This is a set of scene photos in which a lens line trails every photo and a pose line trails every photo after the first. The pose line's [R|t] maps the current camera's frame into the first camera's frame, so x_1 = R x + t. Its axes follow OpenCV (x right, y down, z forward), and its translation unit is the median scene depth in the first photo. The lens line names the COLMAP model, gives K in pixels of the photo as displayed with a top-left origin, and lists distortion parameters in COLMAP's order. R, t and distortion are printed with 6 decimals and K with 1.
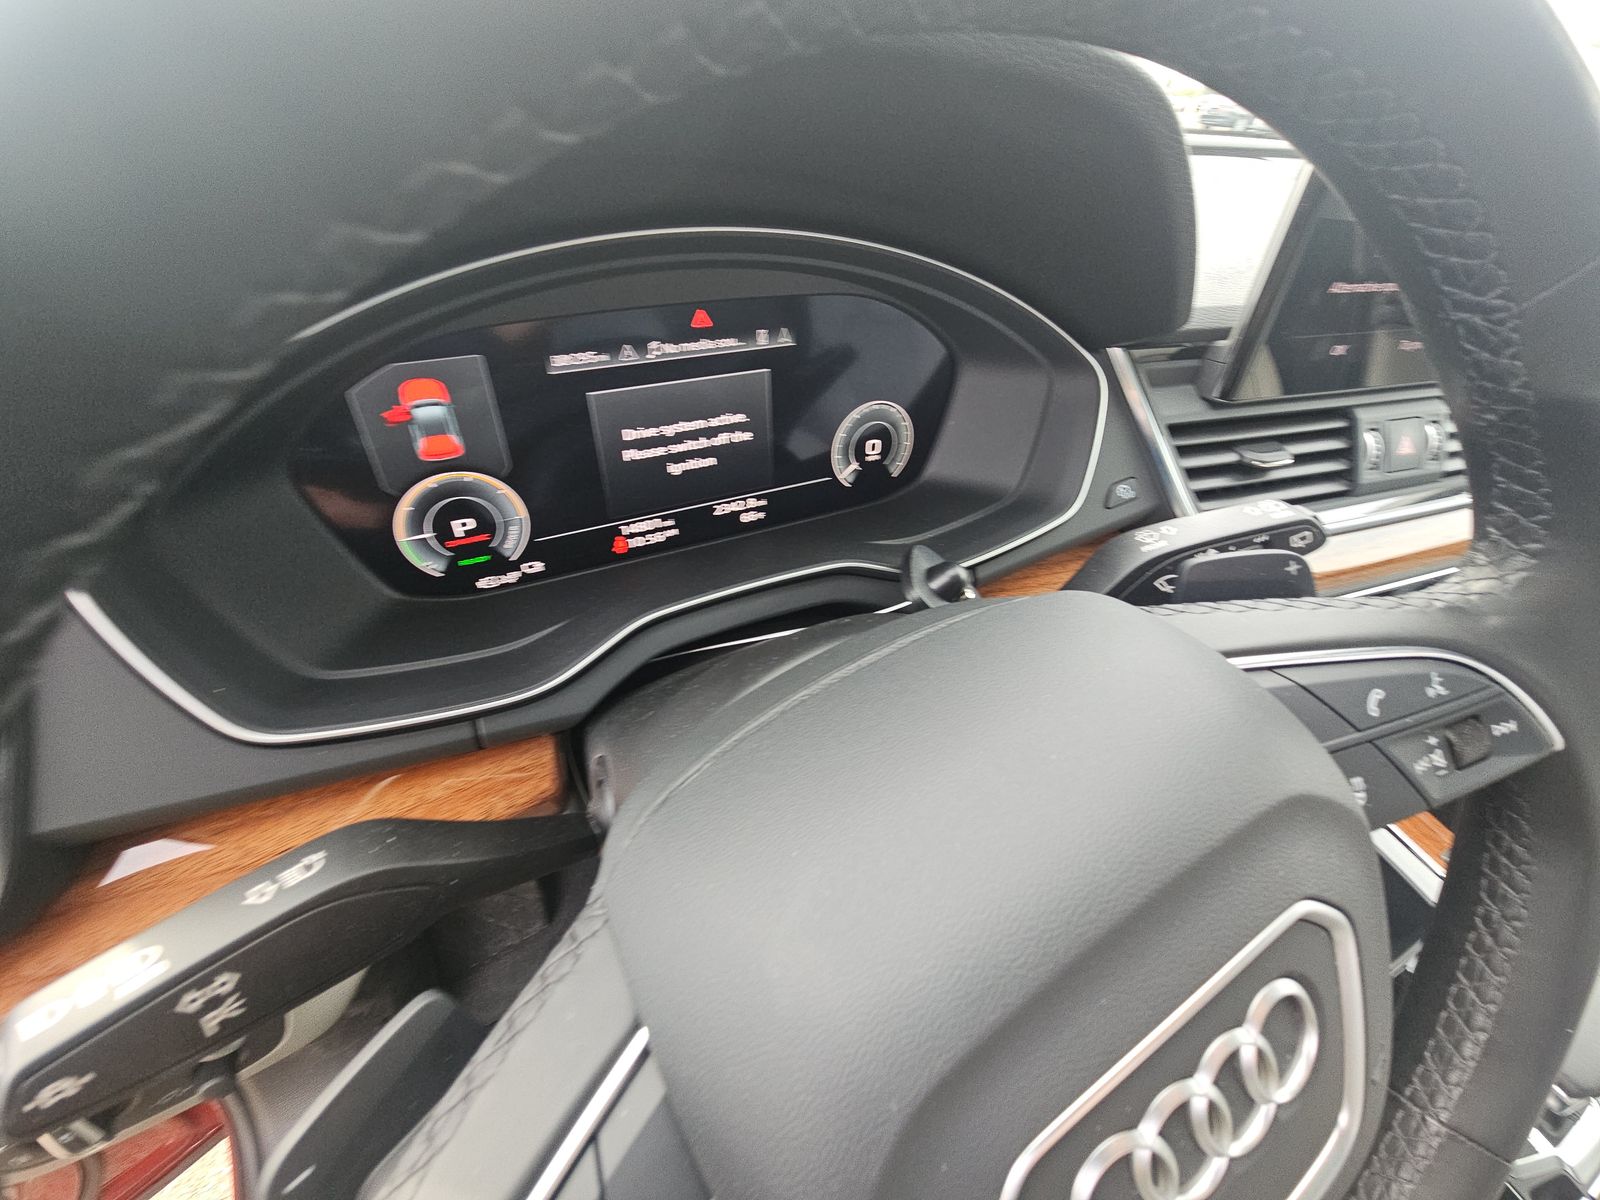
lens RADIAL K [[650.5, 0, 795.7], [0, 650.5, 596.0], [0, 0, 1]] dist [0.033371, -0.023346]
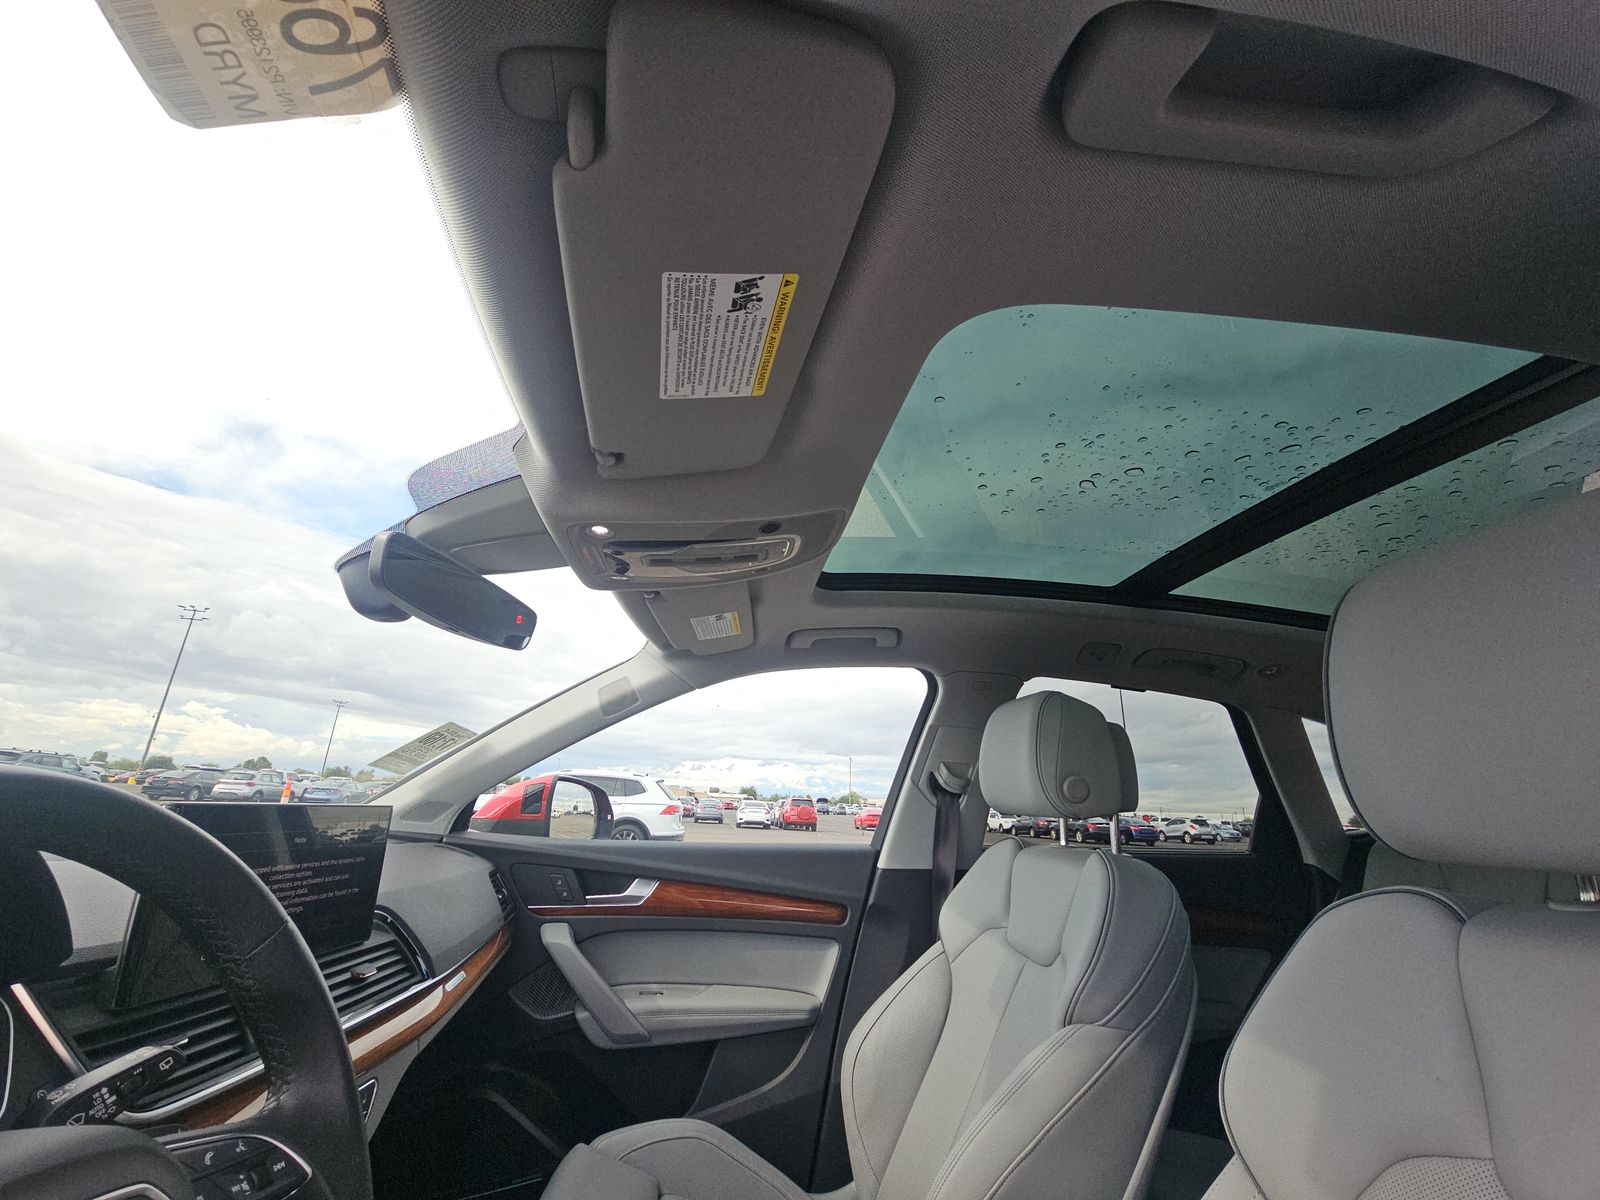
lens RADIAL K [[654.8, 0, 784.3], [0, 654.8, 587.3], [0, 0, 1]] dist [0.012926, -0.008529]
pose [[0.359512, 0.263172, 0.895261, -0.309572], [0.559832, 0.706736, -0.432566, 0.456169], [-0.746552, 0.656708, 0.106748, -0.765411]]
